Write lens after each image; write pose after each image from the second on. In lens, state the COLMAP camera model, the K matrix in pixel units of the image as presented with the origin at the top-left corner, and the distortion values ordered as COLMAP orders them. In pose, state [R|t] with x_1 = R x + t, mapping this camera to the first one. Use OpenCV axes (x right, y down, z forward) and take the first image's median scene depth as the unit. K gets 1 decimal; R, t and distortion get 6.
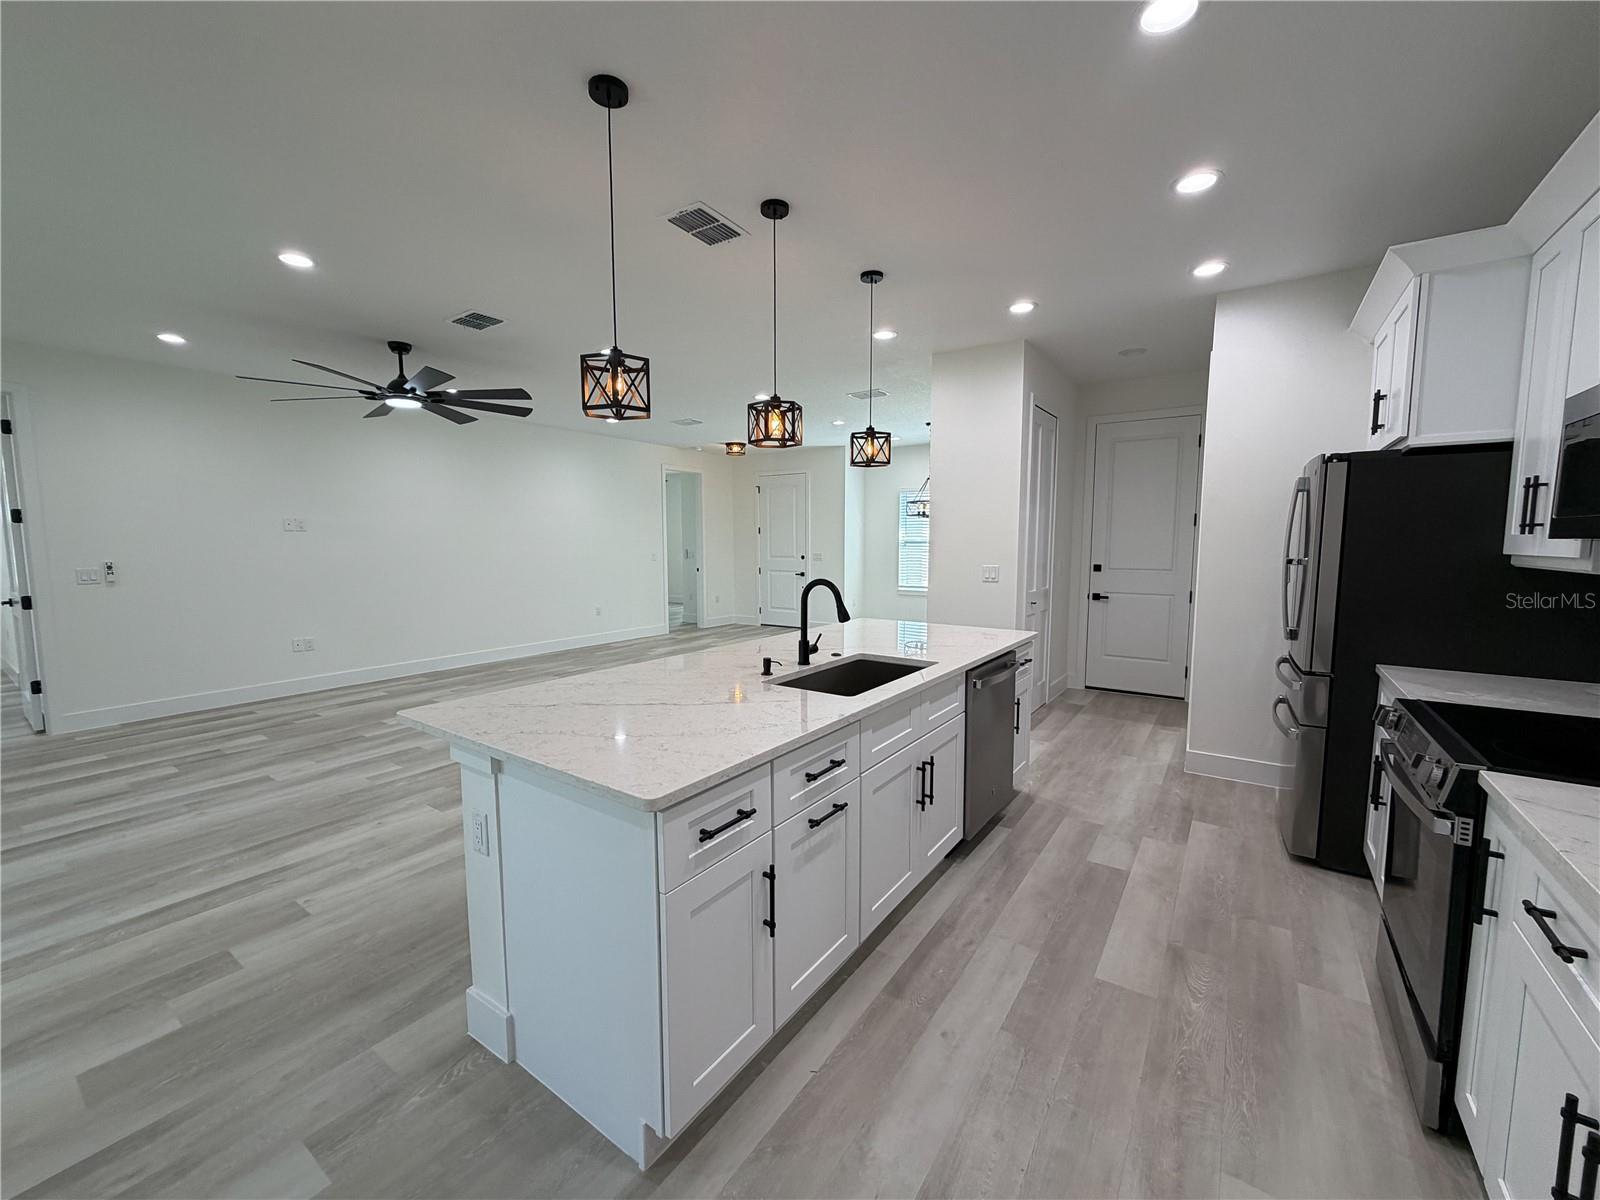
lens RADIAL K [[642.2, 0, 795.5], [0, 642.2, 600.2], [0, 0, 1]] dist [-0.000942, 0.000191]
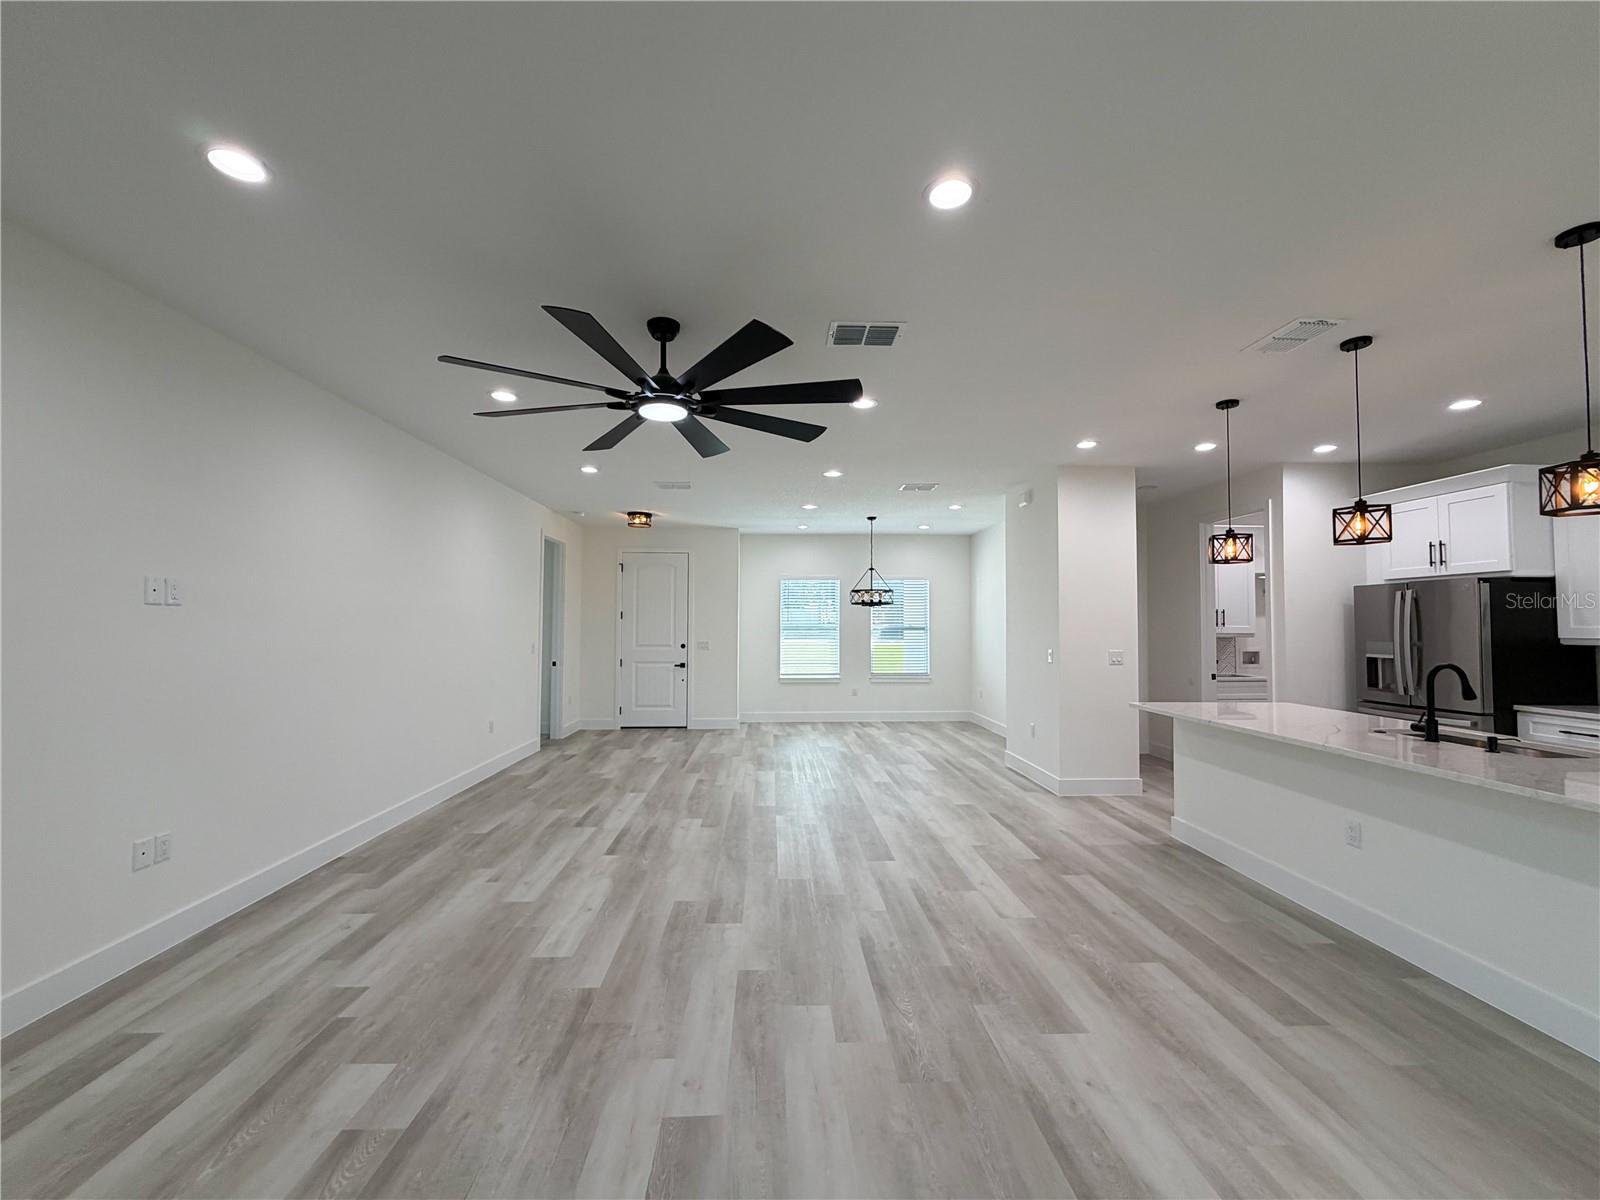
lens RADIAL K [[639.3, 0, 795.9], [0, 639.3, 603.6], [0, 0, 1]] dist [-0.001720, -0.000357]
pose [[0.796888, 0.026179, 0.603560, -1.552086], [0.052050, 0.992371, -0.111765, -0.070897], [-0.601881, 0.120480, 0.789445, 0.778720]]
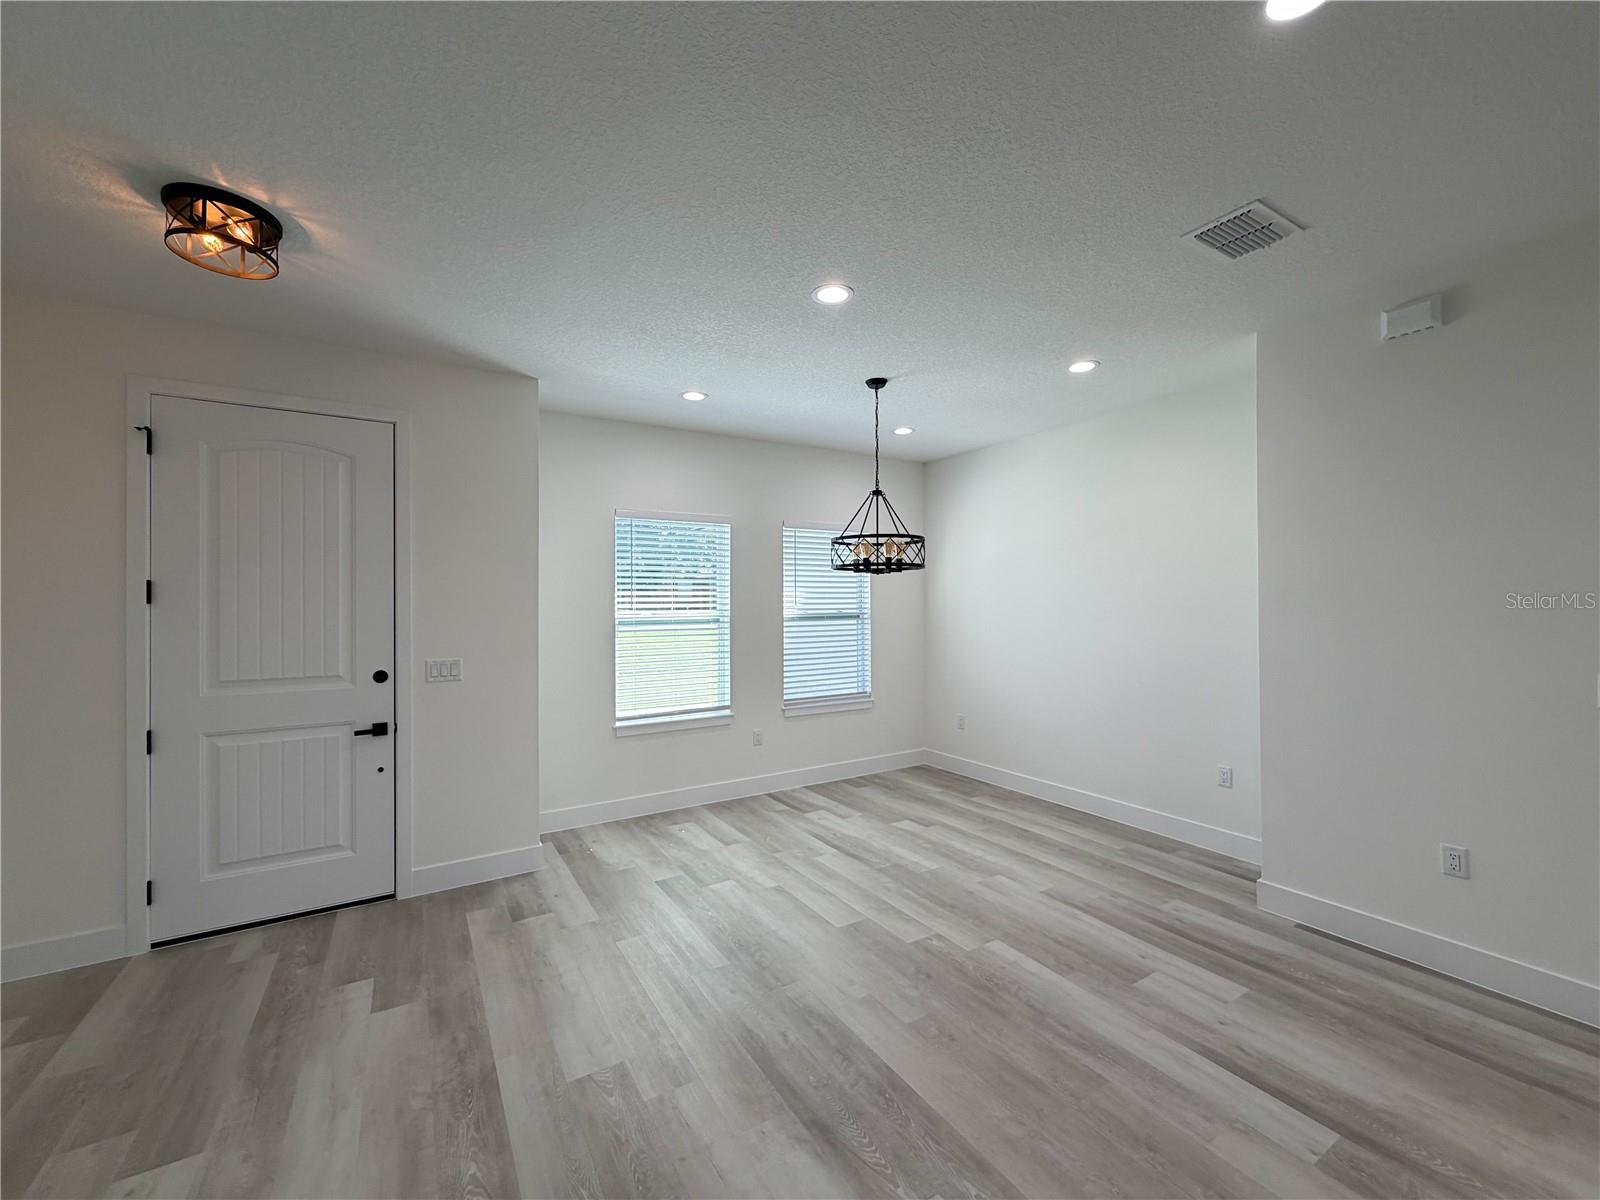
lens RADIAL K [[639.3, 0, 795.9], [0, 639.3, 603.6], [0, 0, 1]] dist [-0.001720, -0.000357]
pose [[0.396180, 0.005015, 0.918159, -0.784261], [0.094077, 0.994500, -0.046025, -0.267669], [-0.913340, 0.104612, 0.393530, 2.630127]]
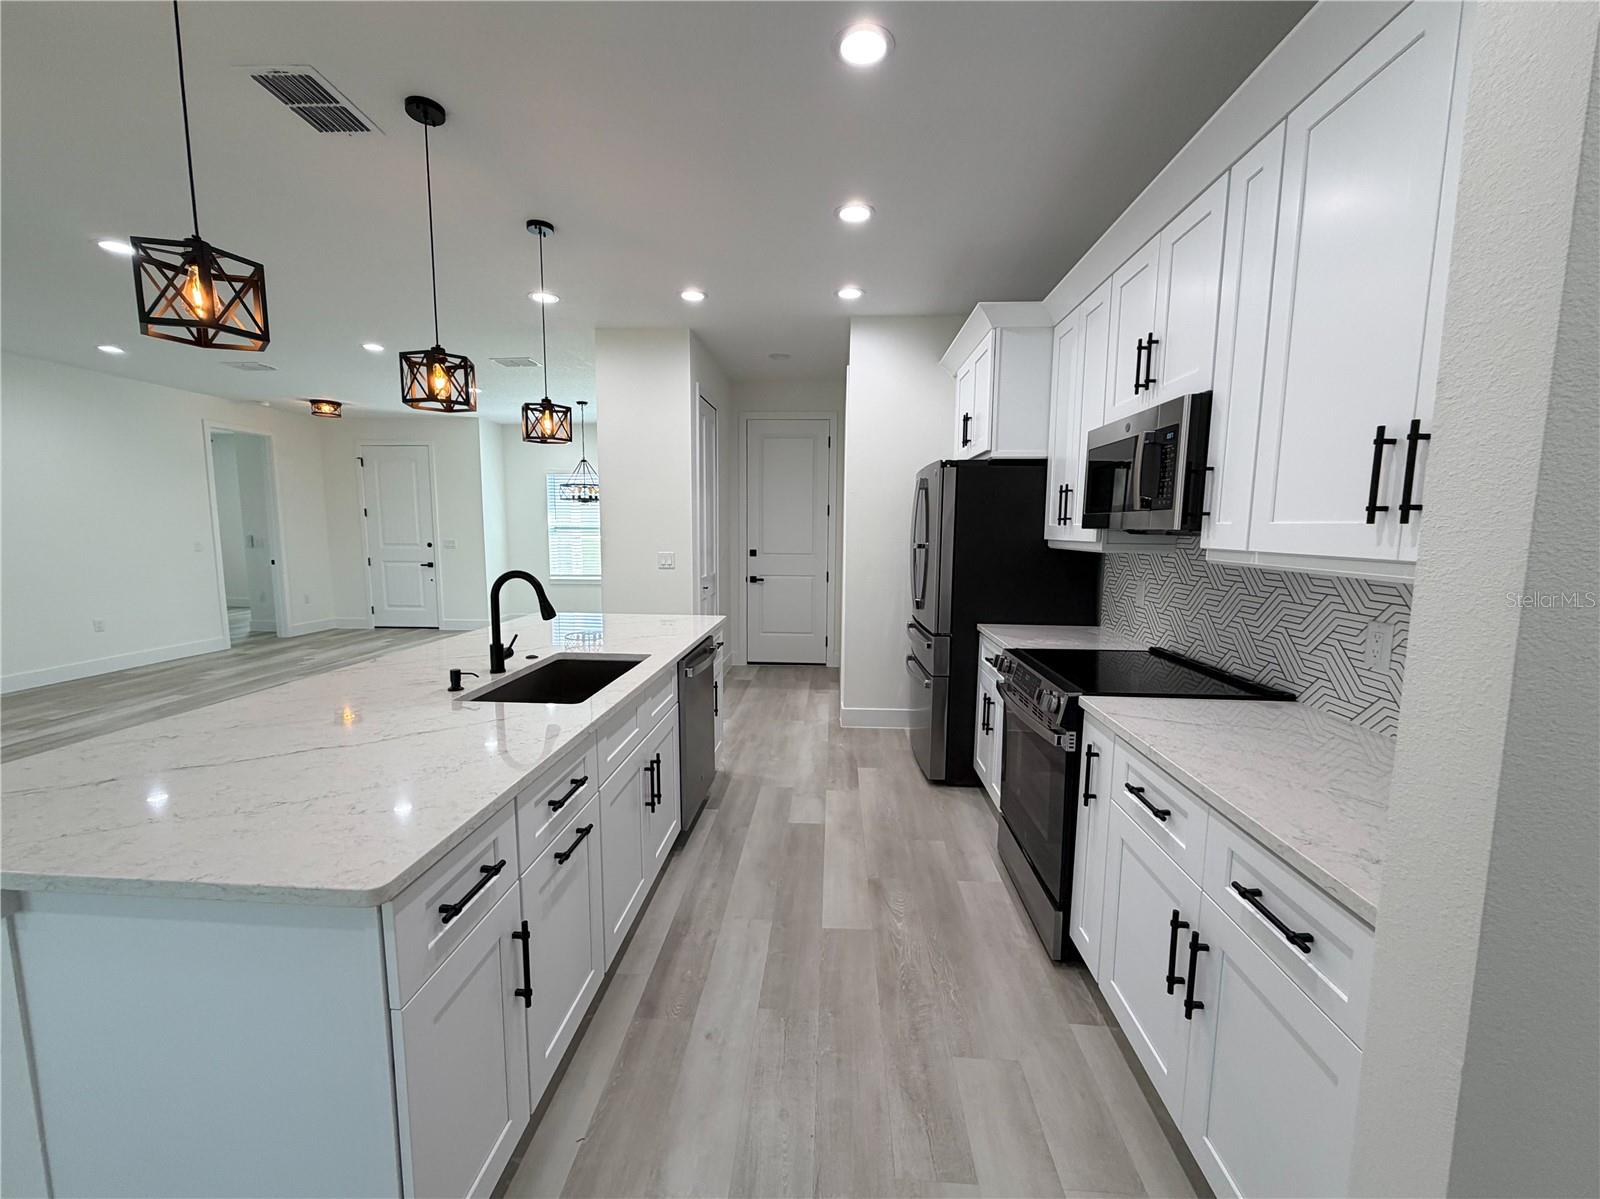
lens RADIAL K [[643.8, 0, 795.7], [0, 643.8, 599.3], [0, 0, 1]] dist [-0.001562, 0.000110]
pose [[0.851708, -0.052029, 0.521427, -0.092367], [0.041471, 0.998630, 0.031906, -0.007131], [-0.522373, -0.005551, 0.852699, 0.073609]]
